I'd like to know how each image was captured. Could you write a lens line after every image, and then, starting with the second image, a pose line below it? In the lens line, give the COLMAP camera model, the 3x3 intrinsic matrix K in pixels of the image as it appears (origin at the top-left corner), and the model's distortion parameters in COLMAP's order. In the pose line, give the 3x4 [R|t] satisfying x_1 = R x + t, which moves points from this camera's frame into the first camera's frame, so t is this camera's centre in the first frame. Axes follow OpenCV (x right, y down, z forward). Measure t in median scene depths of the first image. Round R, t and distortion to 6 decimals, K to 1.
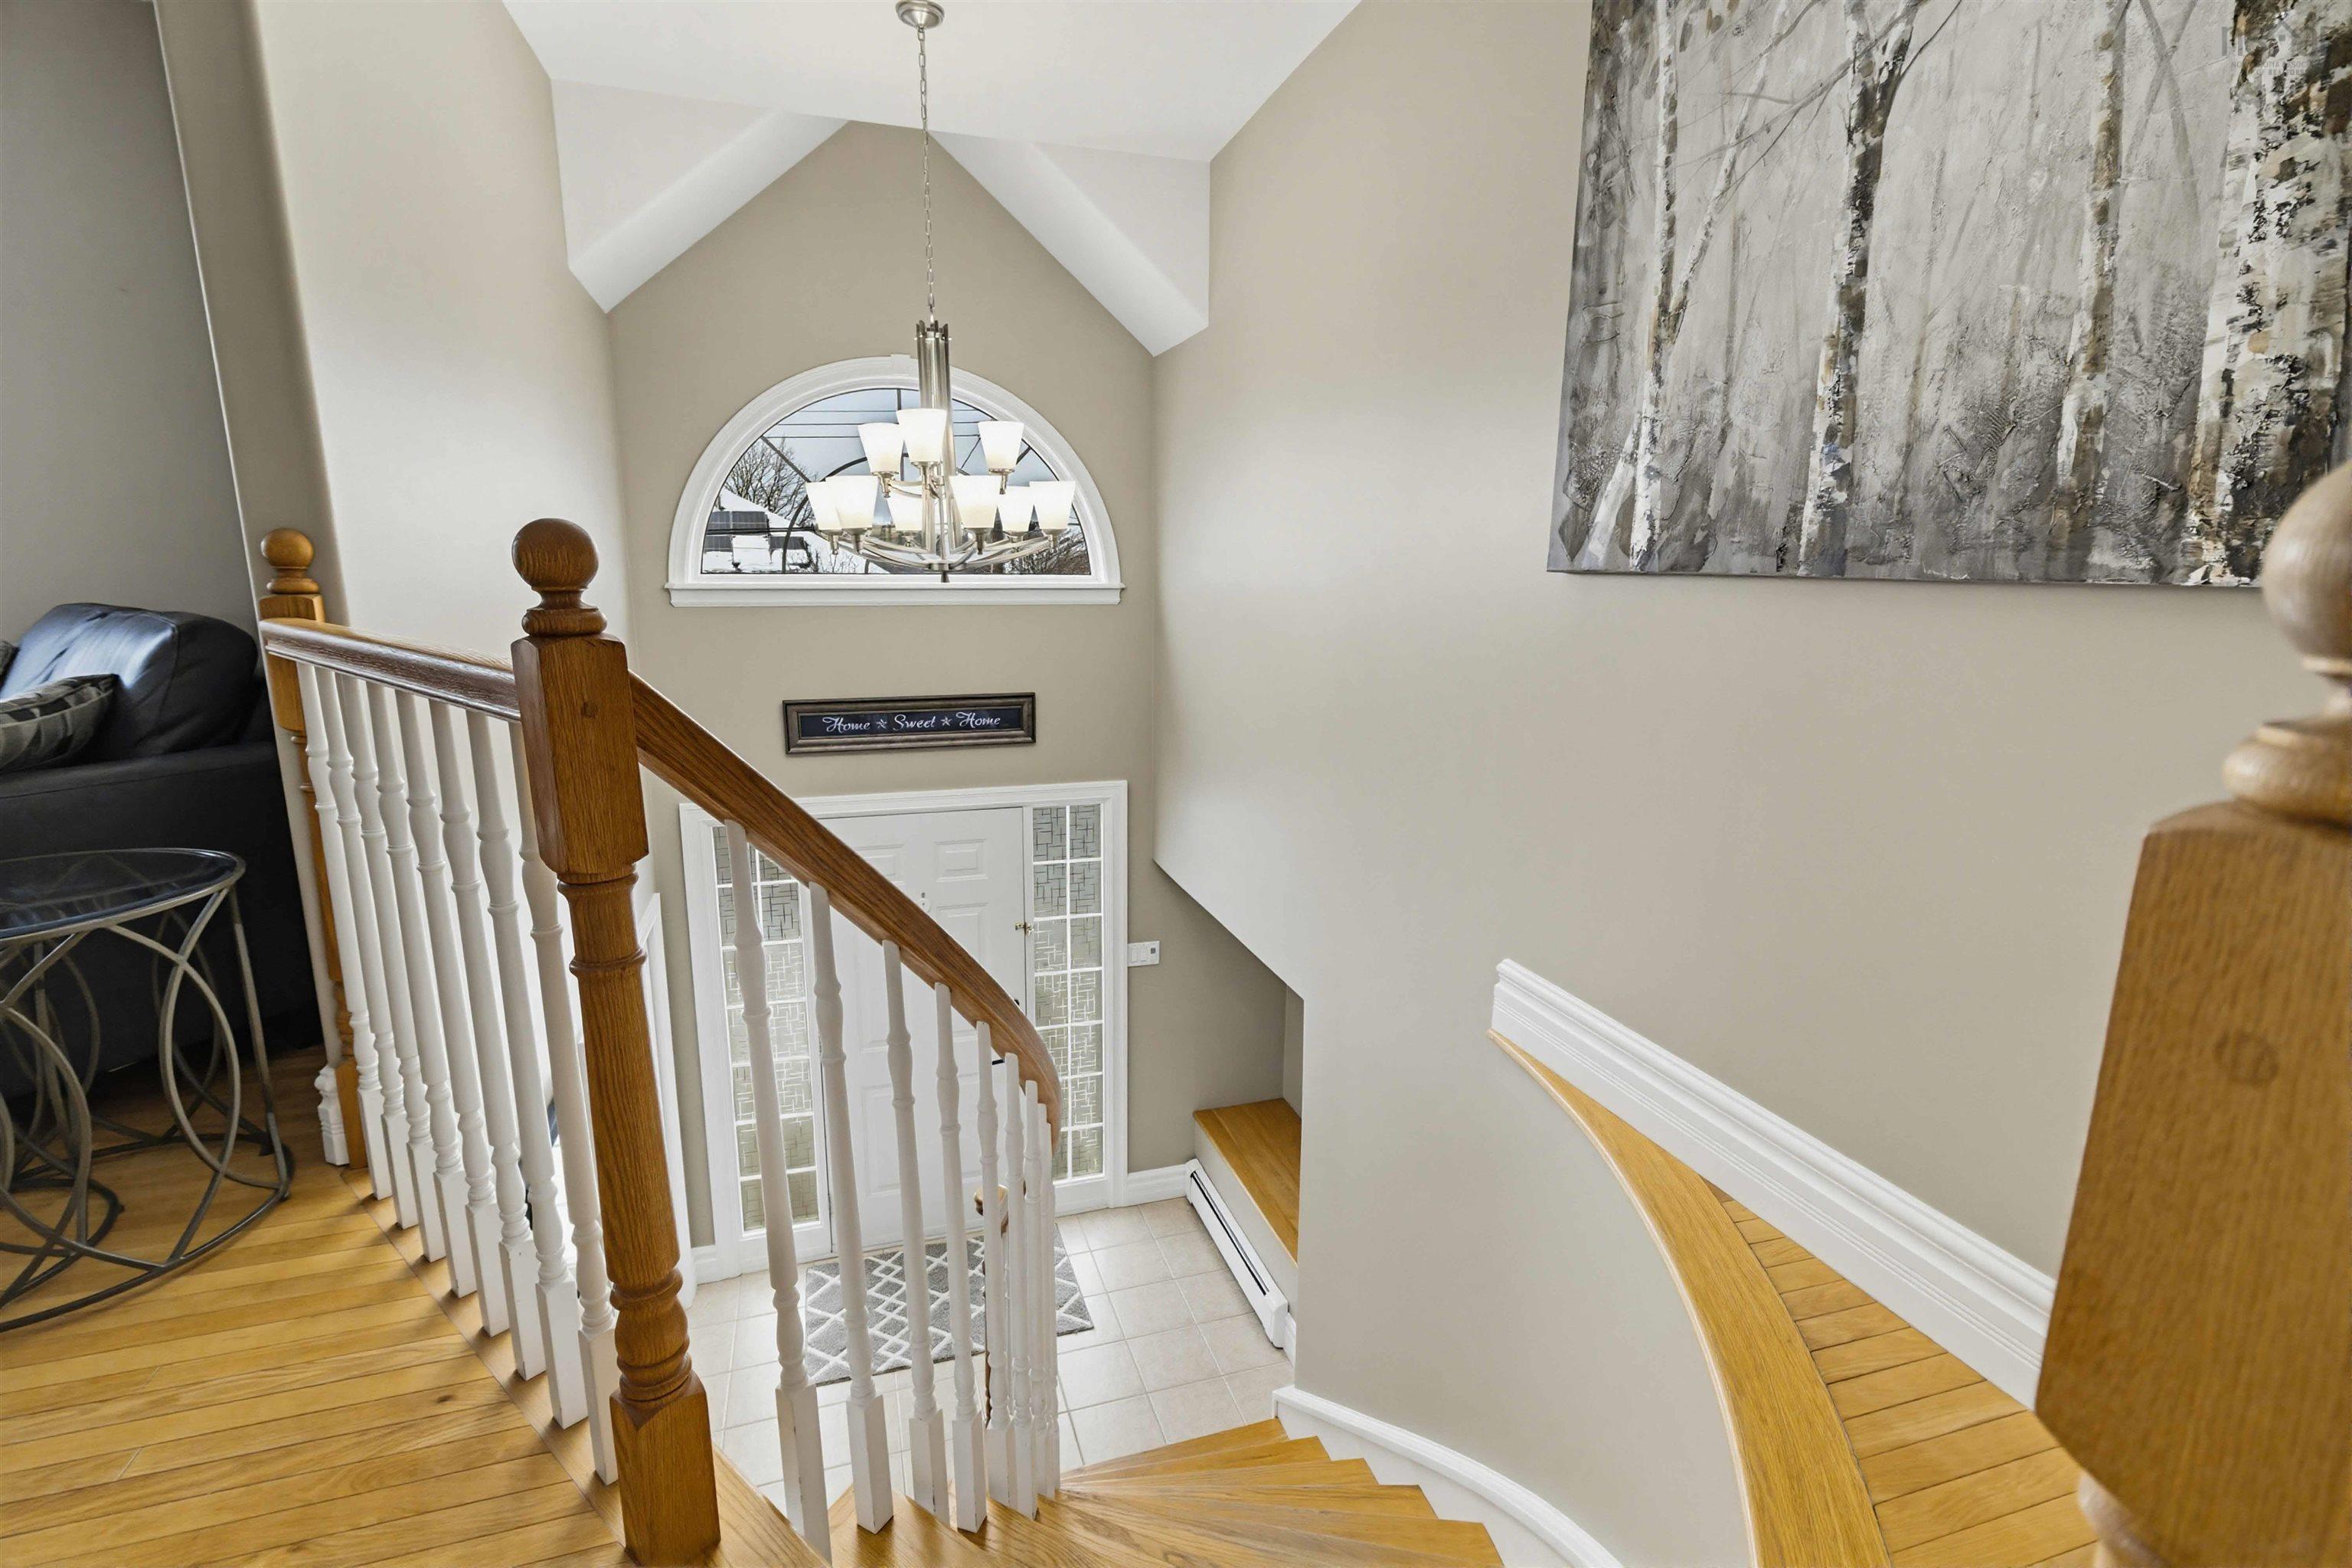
lens RADIAL K [[1094.8, 0, 1163.0], [0, 1094.8, 785.8], [0, 0, 1]] dist [0.002874, 0.001216]
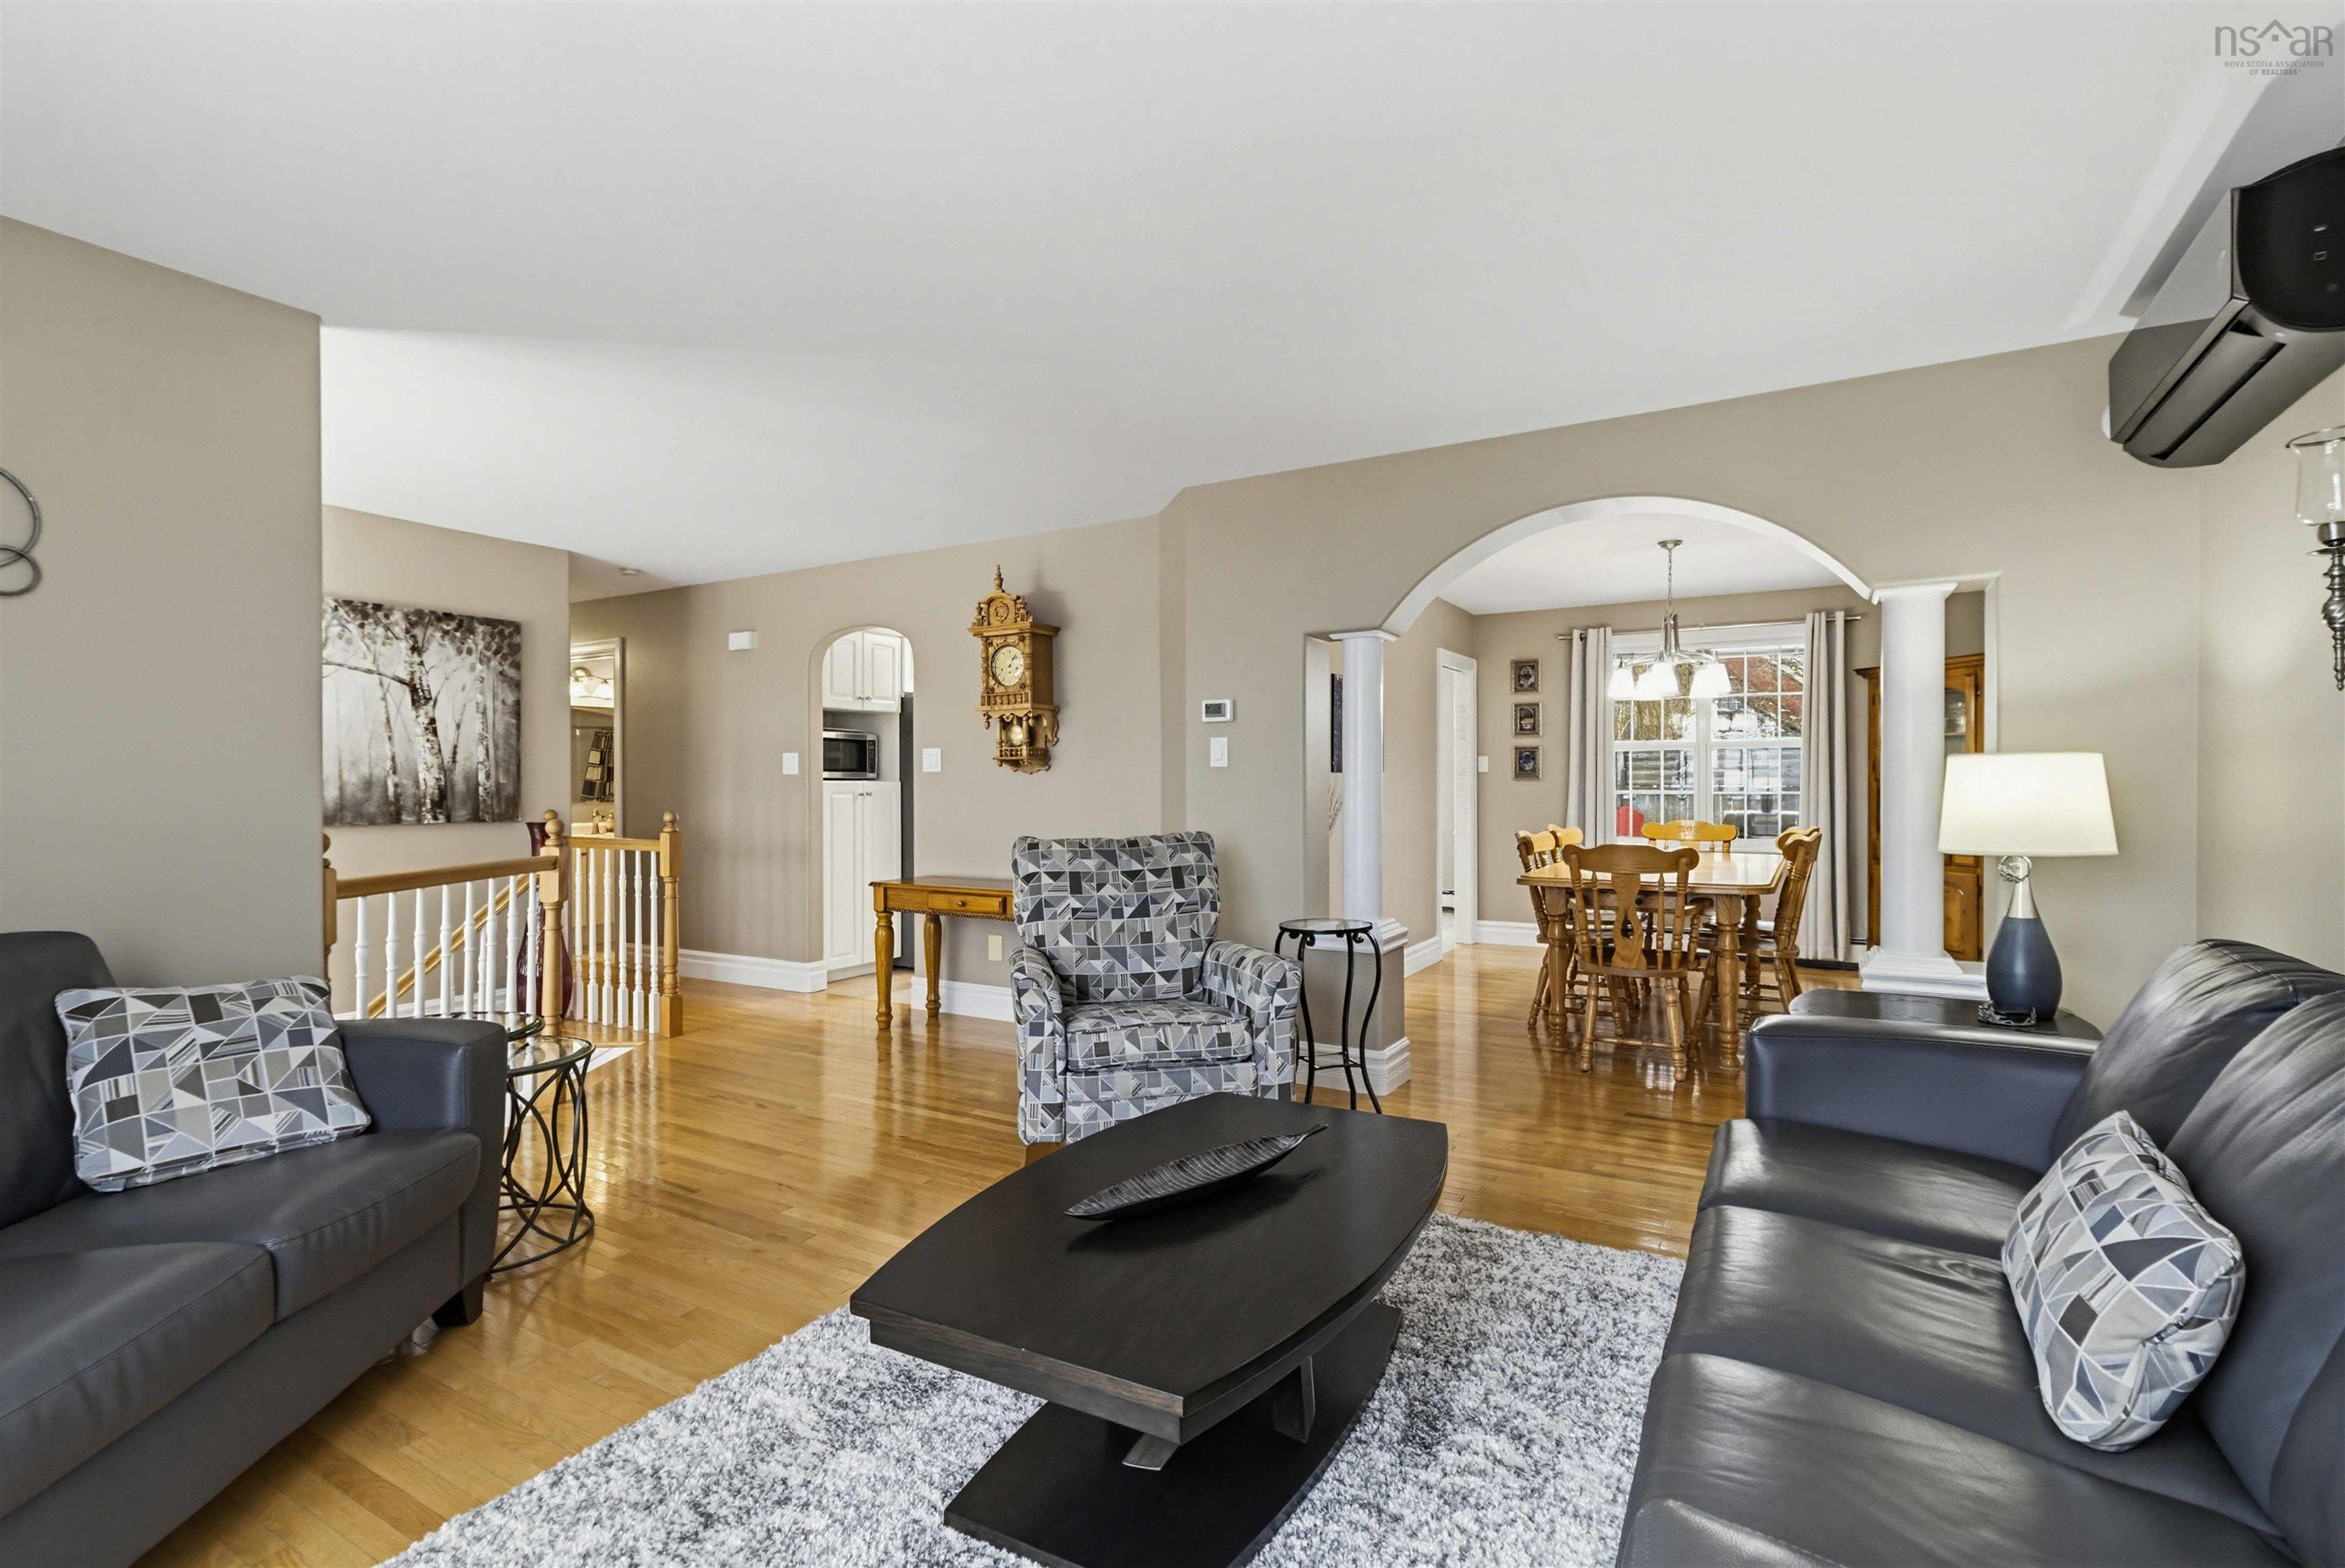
lens RADIAL K [[1091.6, 0, 1160.0], [0, 1091.6, 786.5], [0, 0, 1]] dist [0.002874, 0.001216]
pose [[-0.668279, -0.004148, 0.743899, -3.119589], [0.151588, 0.978244, 0.141633, -0.358613], [-0.728302, 0.207416, -0.653111, 1.200804]]
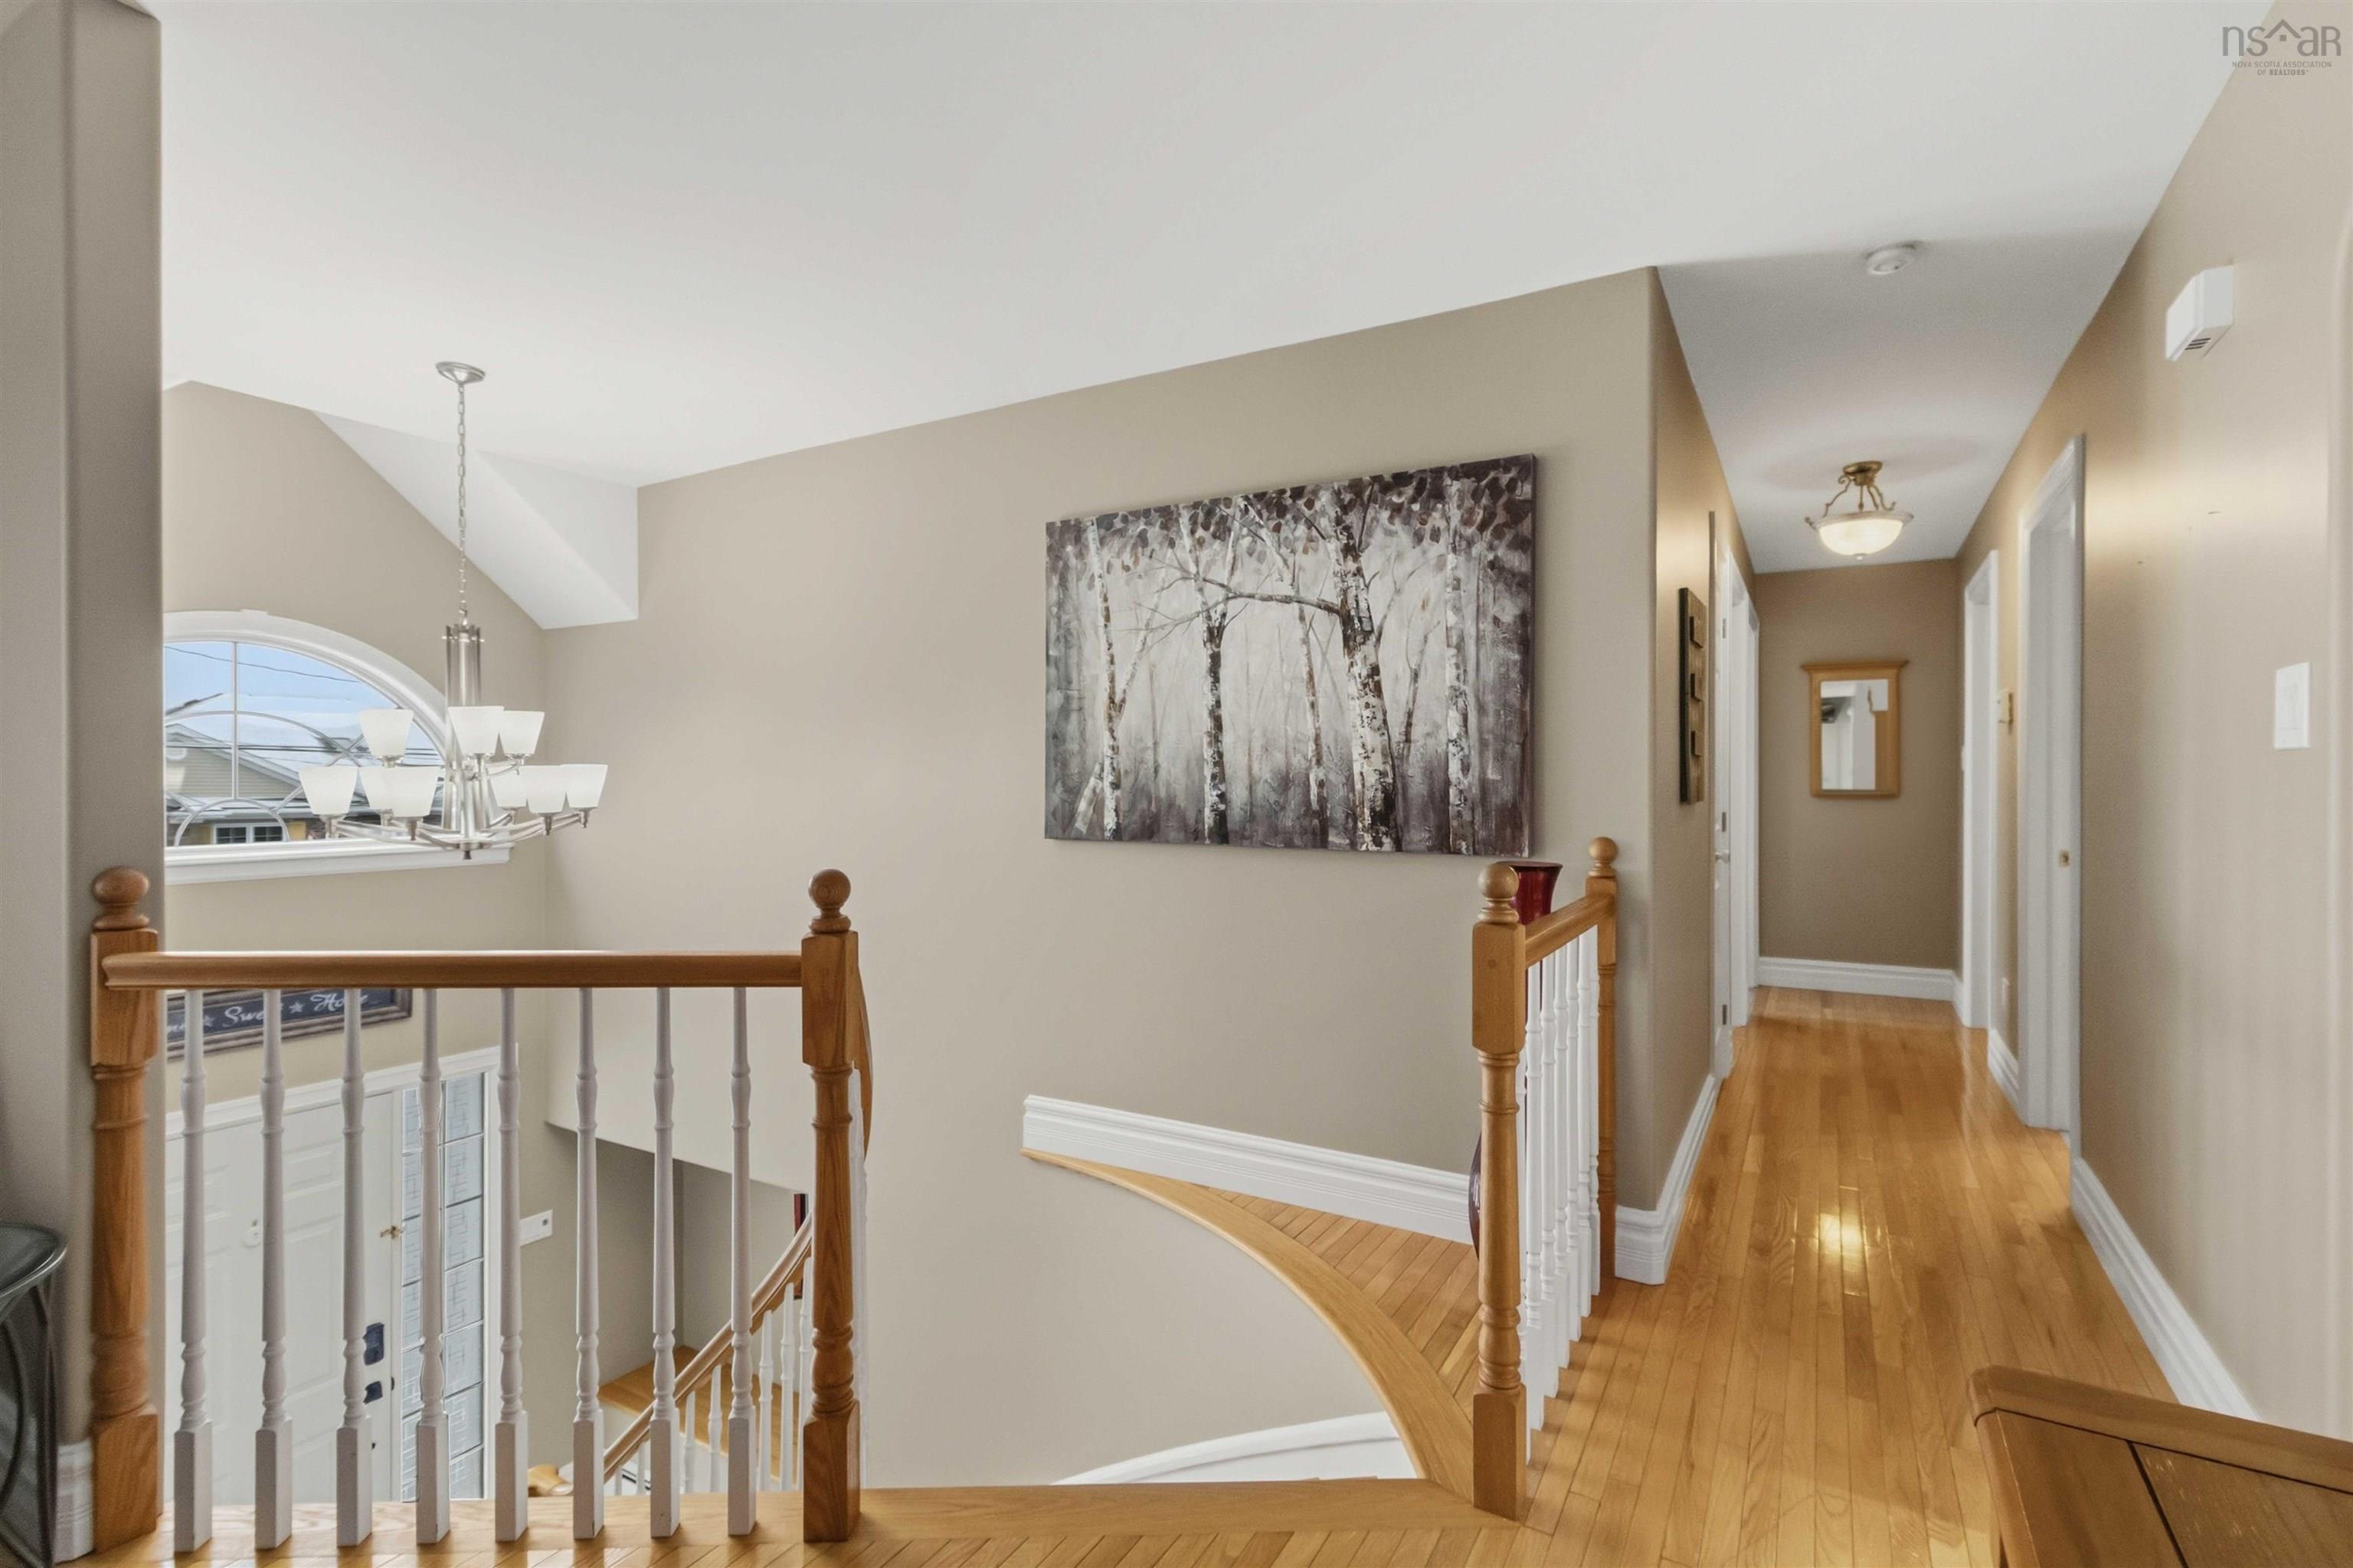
lens RADIAL K [[1095.3, 0, 1204.8], [0, 1095.3, 783.2], [0, 0, 1]] dist [0.002874, 0.001216]
pose [[0.729632, -0.009020, 0.683780, -0.778360], [0.143531, 0.979660, -0.140232, -0.019516], [-0.668607, 0.200461, 0.716087, -0.447300]]
